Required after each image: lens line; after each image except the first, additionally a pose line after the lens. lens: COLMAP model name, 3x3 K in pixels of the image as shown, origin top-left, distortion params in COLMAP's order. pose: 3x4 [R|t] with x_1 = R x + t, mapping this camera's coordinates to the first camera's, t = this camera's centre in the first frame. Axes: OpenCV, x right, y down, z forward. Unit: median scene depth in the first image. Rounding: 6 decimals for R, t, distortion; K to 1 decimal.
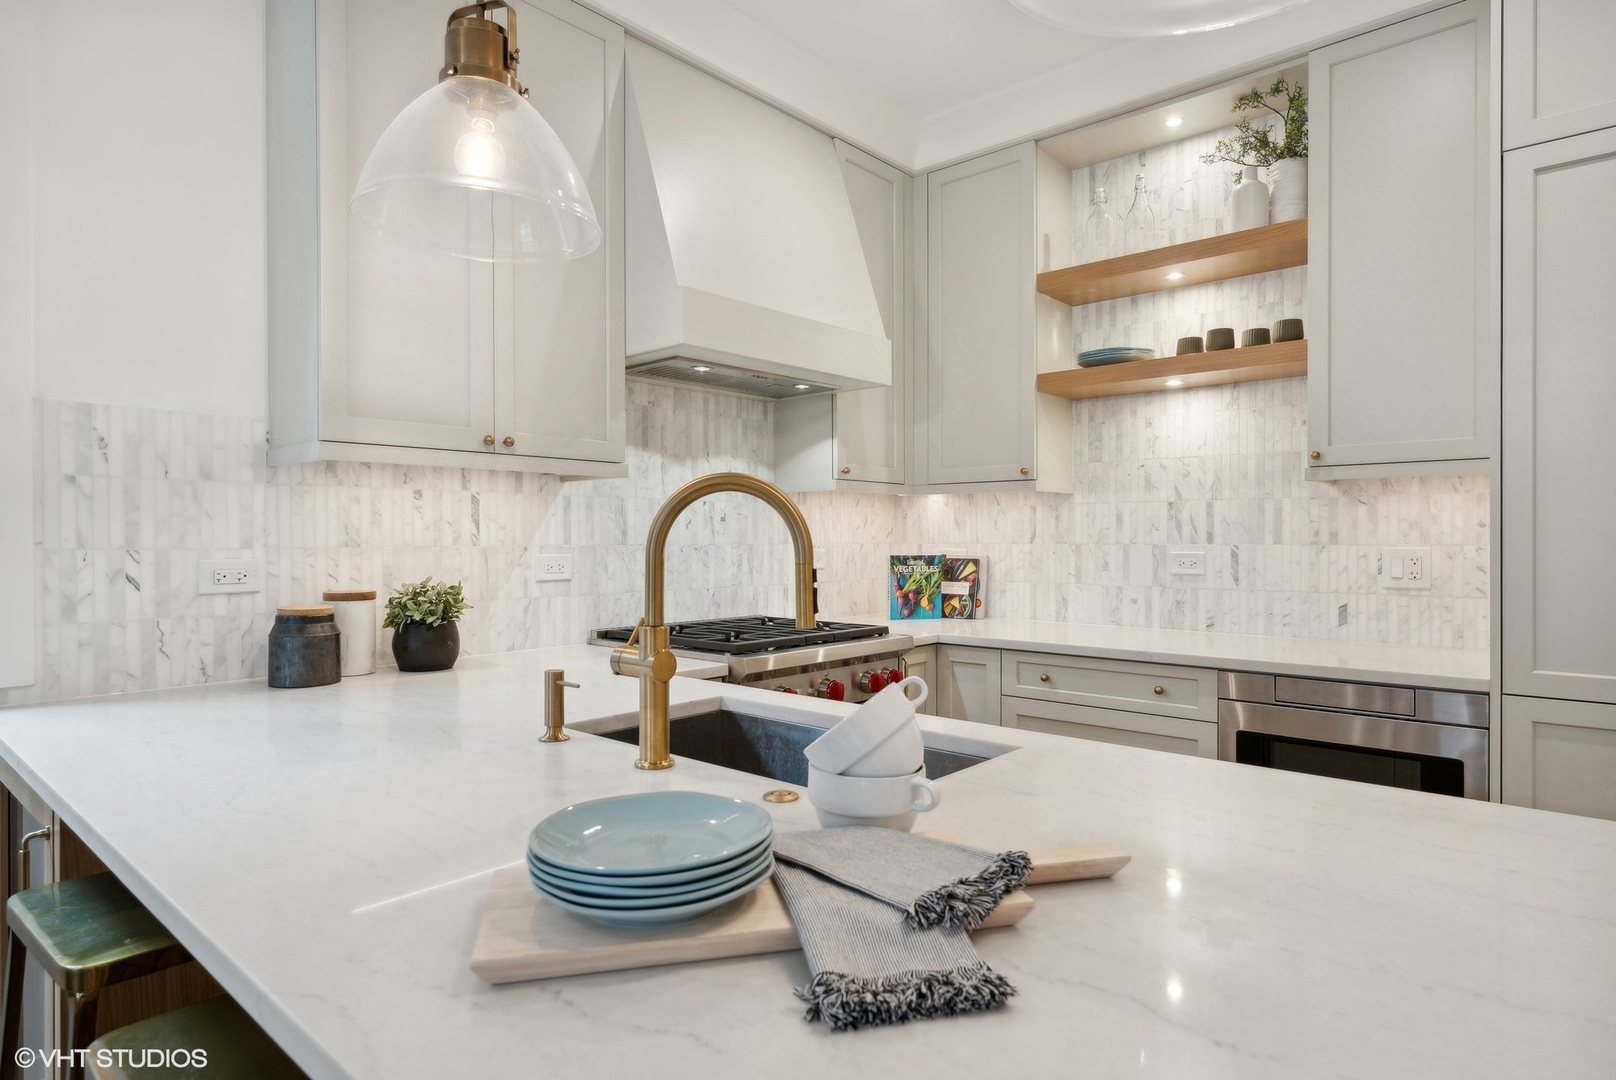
lens RADIAL K [[902.0, 0, 813.1], [0, 902.0, 546.1], [0, 0, 1]] dist [0.001676, -0.000630]
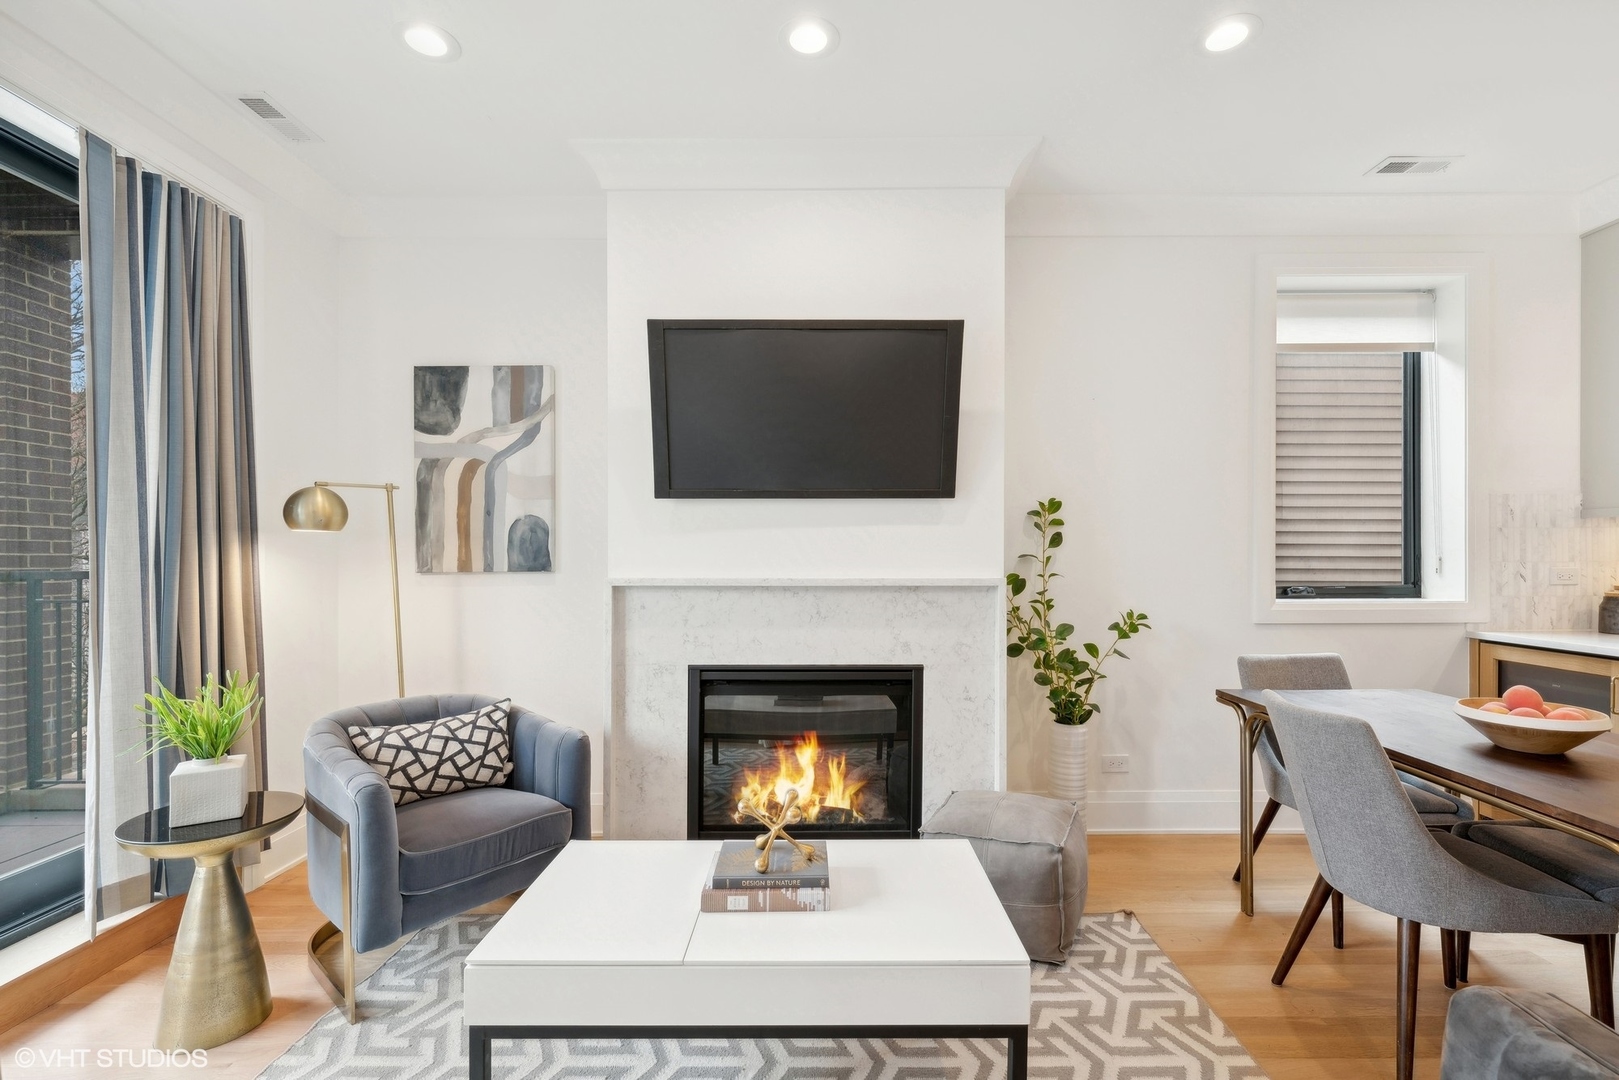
lens RADIAL K [[732.9, 0, 830.3], [0, 732.9, 564.7], [0, 0, 1]] dist [0.002852, -0.000747]
pose [[0.660885, 0.002937, -0.750481, -0.365982], [-0.003200, 0.999994, 0.001095, 0.009127], [0.750480, 0.001678, 0.660891, -0.904215]]
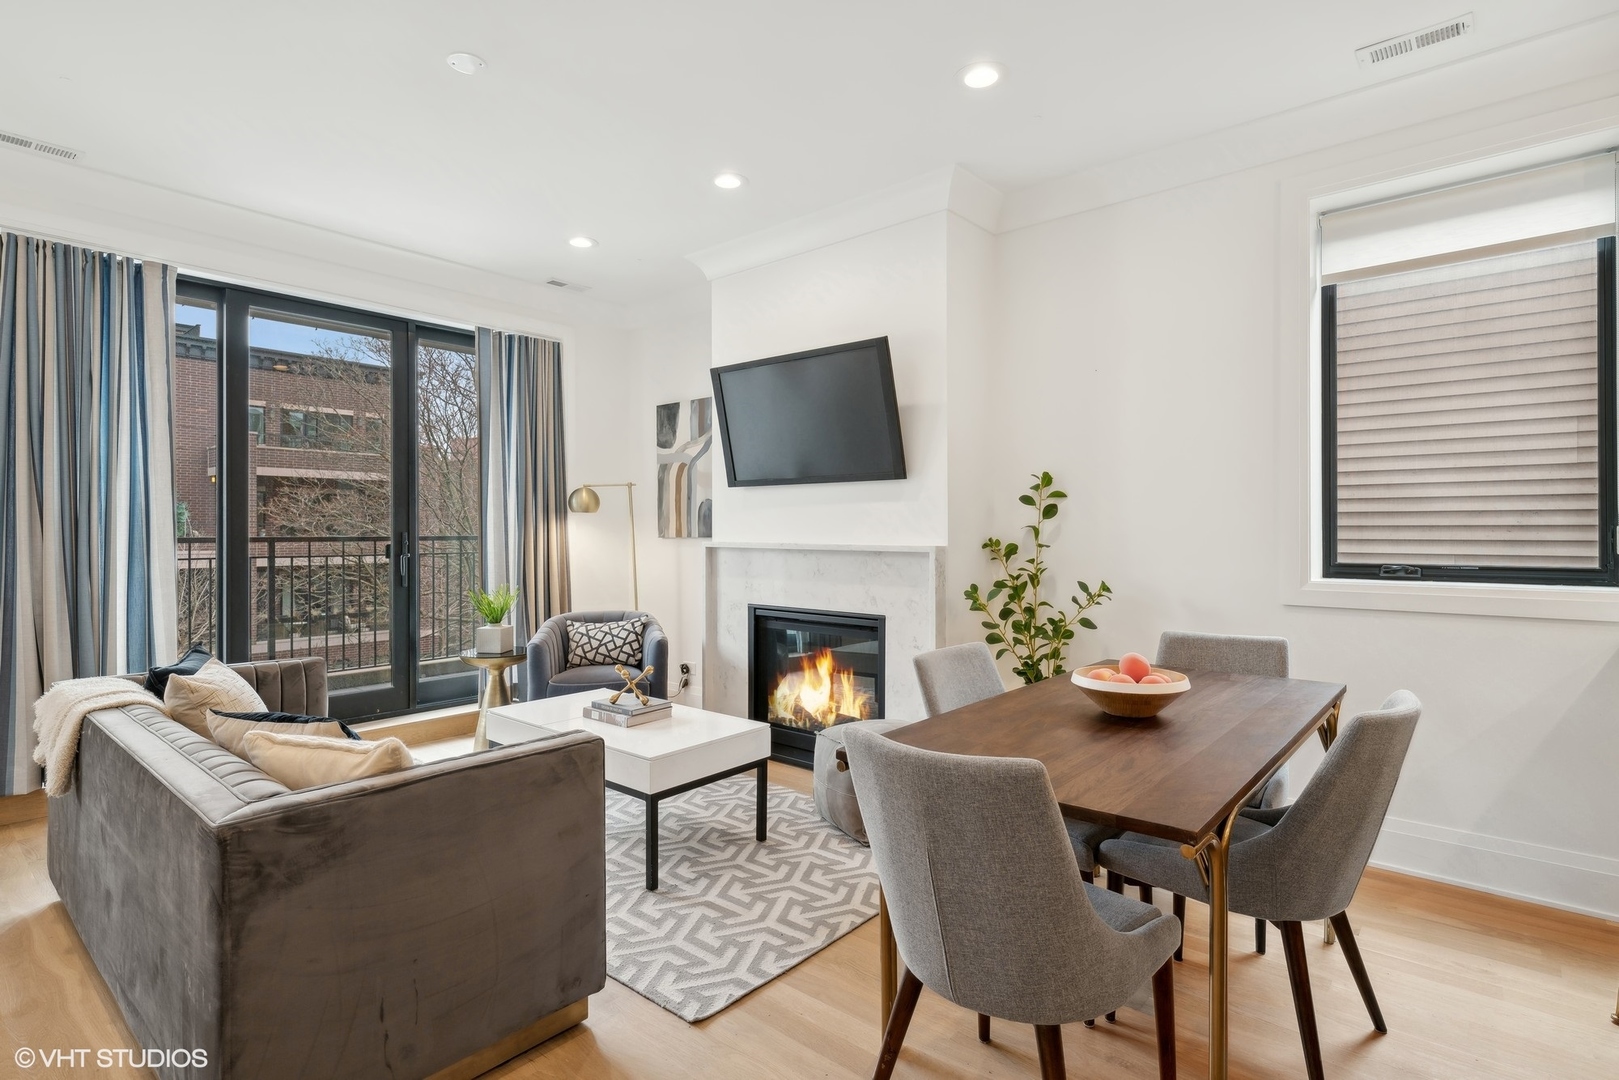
lens RADIAL K [[796.4, 0, 806.8], [0, 796.4, 539.7], [0, 0, 1]] dist [0.003388, 0.001025]
pose [[0.016378, 0.011121, -0.999804, 0.291495], [-0.008812, 0.999901, 0.010978, 0.005723], [0.999827, 0.008630, 0.016474, -0.309355]]
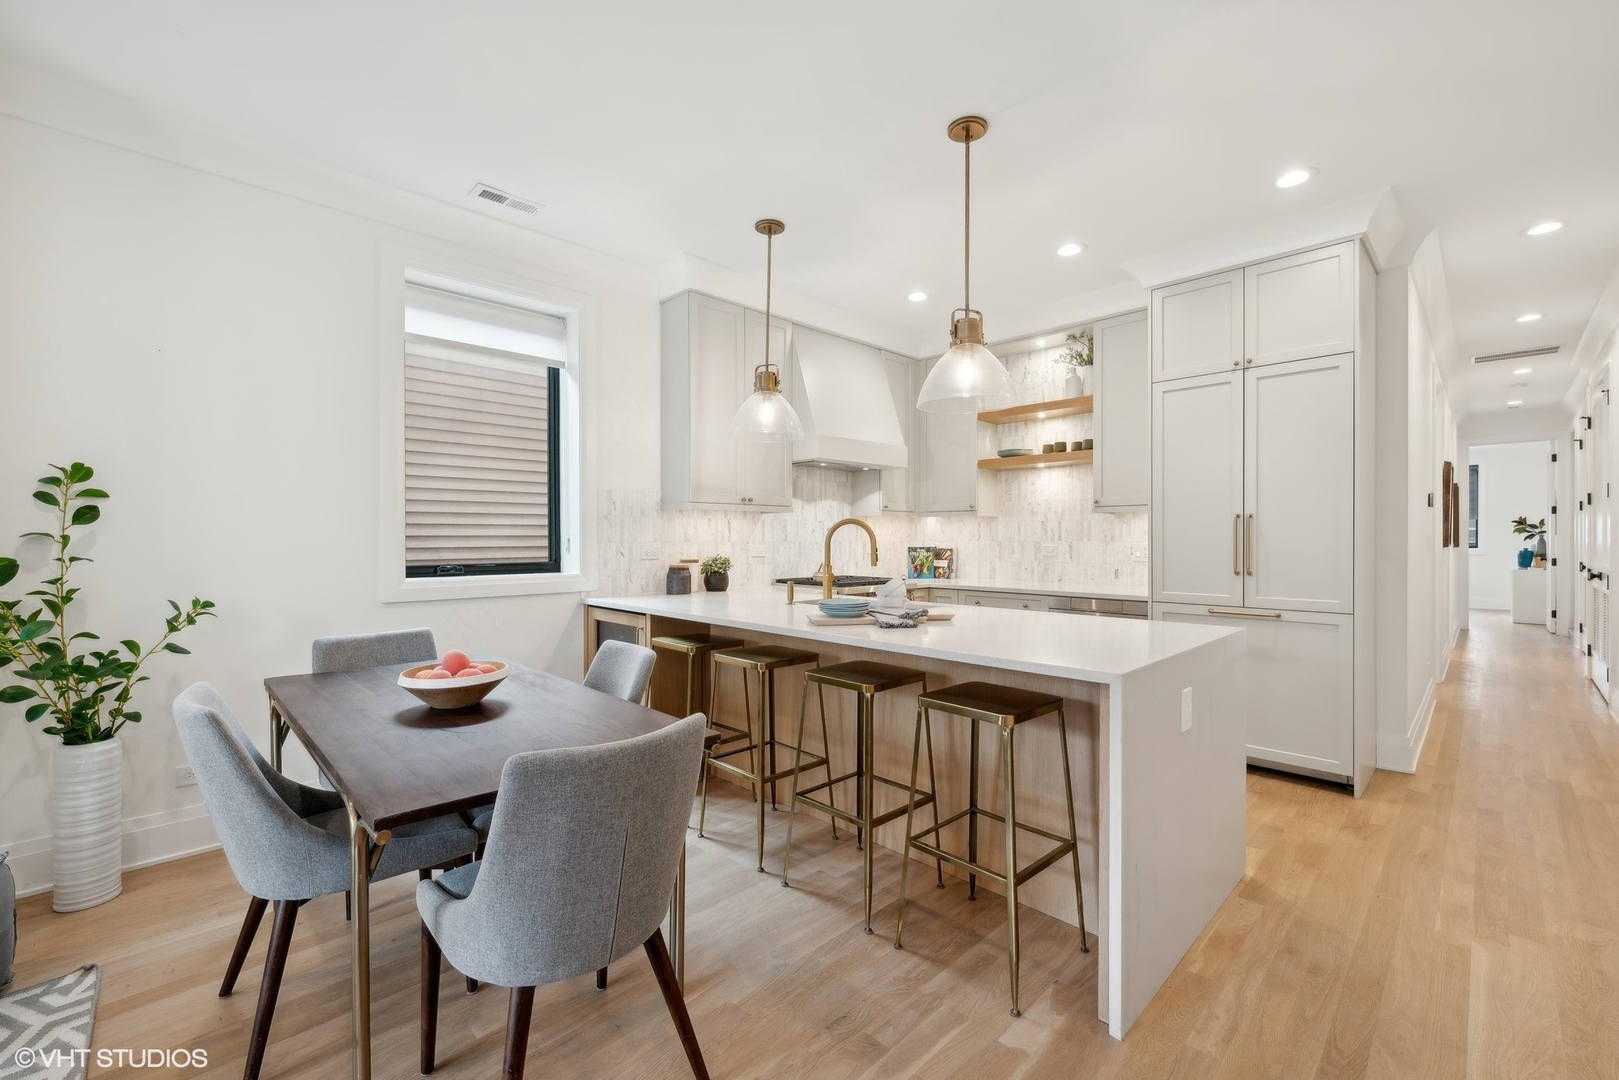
lens RADIAL K [[673.3, 0, 814.5], [0, 673.3, 545.5], [0, 0, 1]] dist [-0.000025, -0.000270]
pose [[0.997603, 0.001437, -0.069188, -0.025121], [-0.001328, 0.999998, 0.001627, 0.006260], [0.069190, -0.001531, 0.997602, -0.667118]]
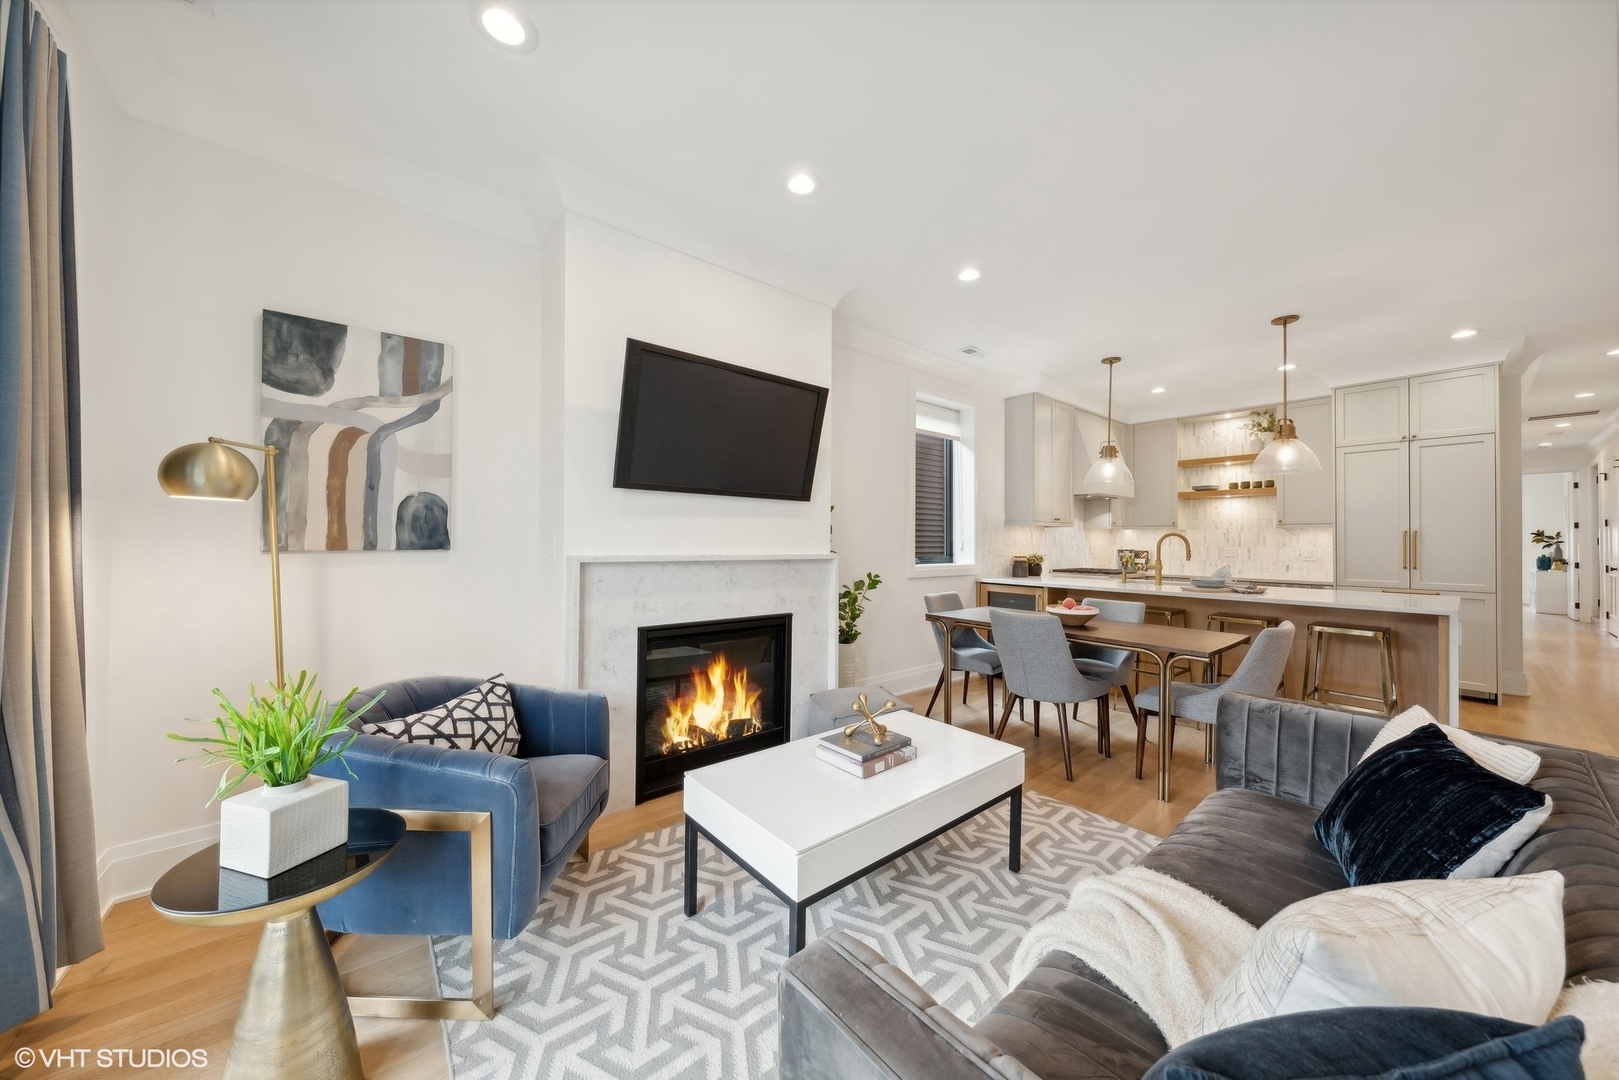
lens RADIAL K [[546.1, 0, 817.1], [0, 546.1, 536.5], [0, 0, 1]] dist [-0.001259, 0.000351]
pose [[0.988368, 0.006937, -0.151925, -0.809275], [-0.009750, 0.999794, -0.017783, 0.011316], [0.151771, 0.019058, 0.988232, -1.232075]]
